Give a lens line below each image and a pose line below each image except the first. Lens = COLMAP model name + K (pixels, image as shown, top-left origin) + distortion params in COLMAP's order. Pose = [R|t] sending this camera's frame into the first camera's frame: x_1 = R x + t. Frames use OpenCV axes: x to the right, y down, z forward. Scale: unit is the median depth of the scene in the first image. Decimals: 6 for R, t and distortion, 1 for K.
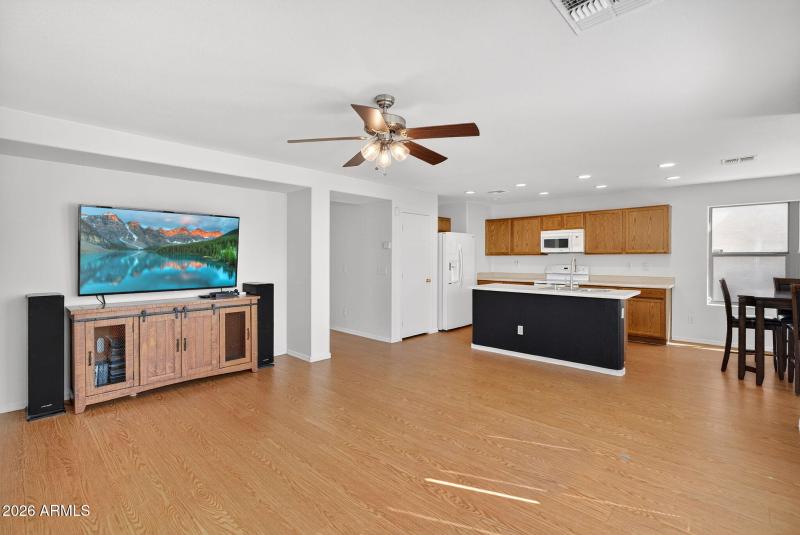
lens RADIAL K [[380.4, 0, 396.8], [0, 380.4, 263.0], [0, 0, 1]] dist [0.022648, 0.000159]
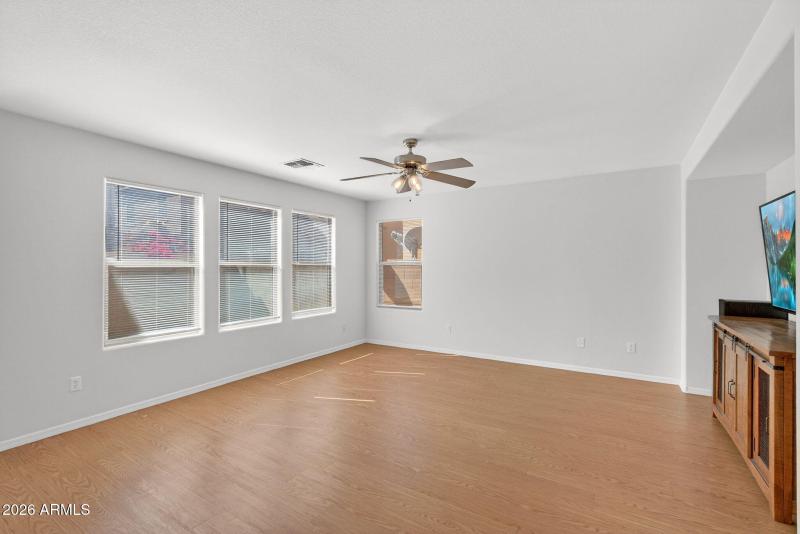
lens RADIAL K [[380.4, 0, 396.8], [0, 380.4, 262.5], [0, 0, 1]] dist [0.022648, 0.000159]
pose [[-0.972827, -0.001980, -0.231525, 0.120915], [-0.003620, 0.999971, 0.006658, -0.013827], [0.231505, 0.007315, -0.972806, 0.923546]]
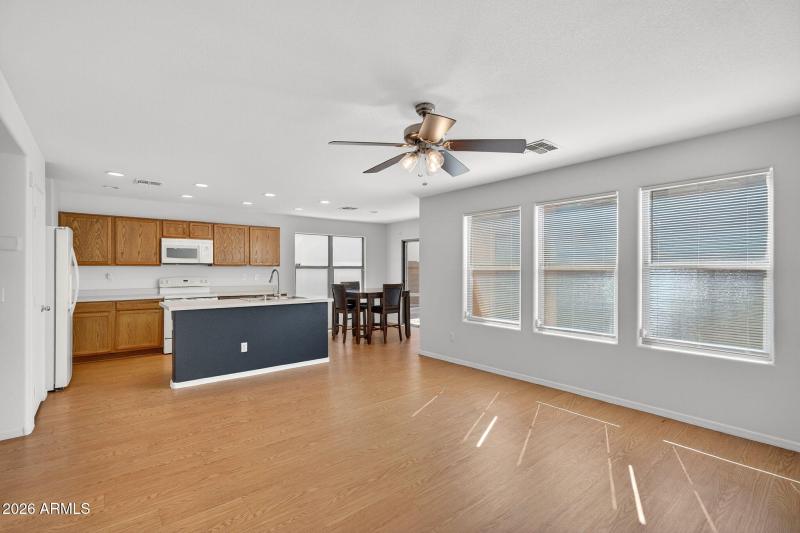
lens RADIAL K [[374.9, 0, 404.0], [0, 374.9, 270.3], [0, 0, 1]] dist [-0.020861, 0.000013]
pose [[0.104369, -0.002039, 0.994537, -0.413684], [0.011877, 0.999929, 0.000803, -0.005628], [-0.994468, 0.011728, 0.104386, 0.396886]]
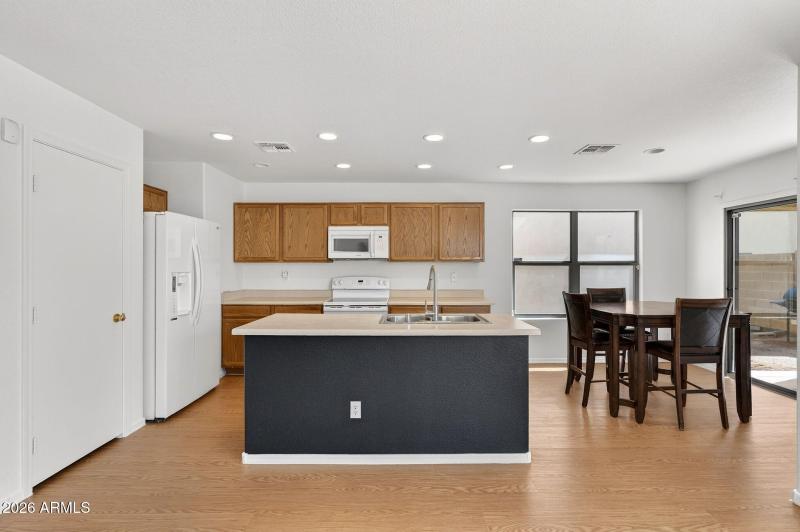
lens RADIAL K [[377.0, 0, 409.8], [0, 377.0, 267.4], [0, 0, 1]] dist [-0.006113, 0.000212]
pose [[0.716697, -0.000008, 0.697384, 0.021479], [0.007429, 0.999943, -0.007624, -0.006154], [-0.697345, 0.010645, 0.716657, 0.454341]]
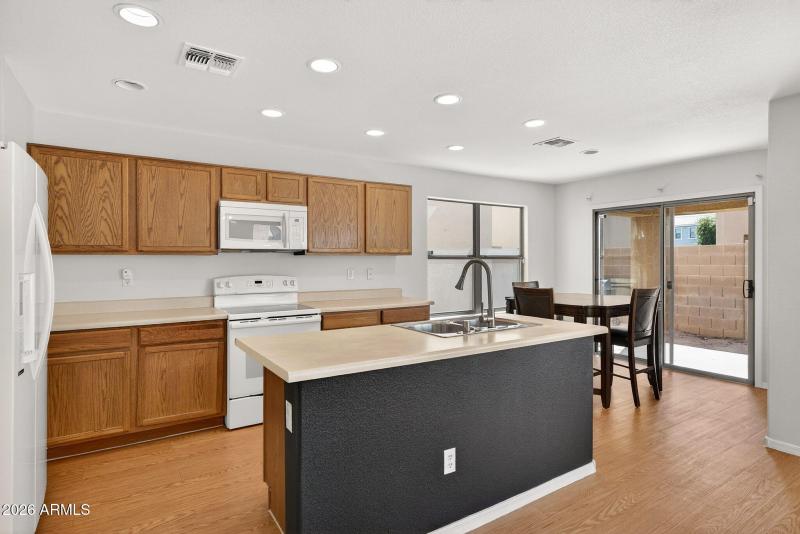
lens RADIAL K [[428.9, 0, 384.1], [0, 428.9, 264.1], [0, 0, 1]] dist [-0.000483, 0.000047]
pose [[0.235555, -0.004691, 0.971850, -0.063191], [0.014081, 0.999900, 0.001414, -0.008285], [-0.971759, 0.013352, 0.235597, 0.739943]]
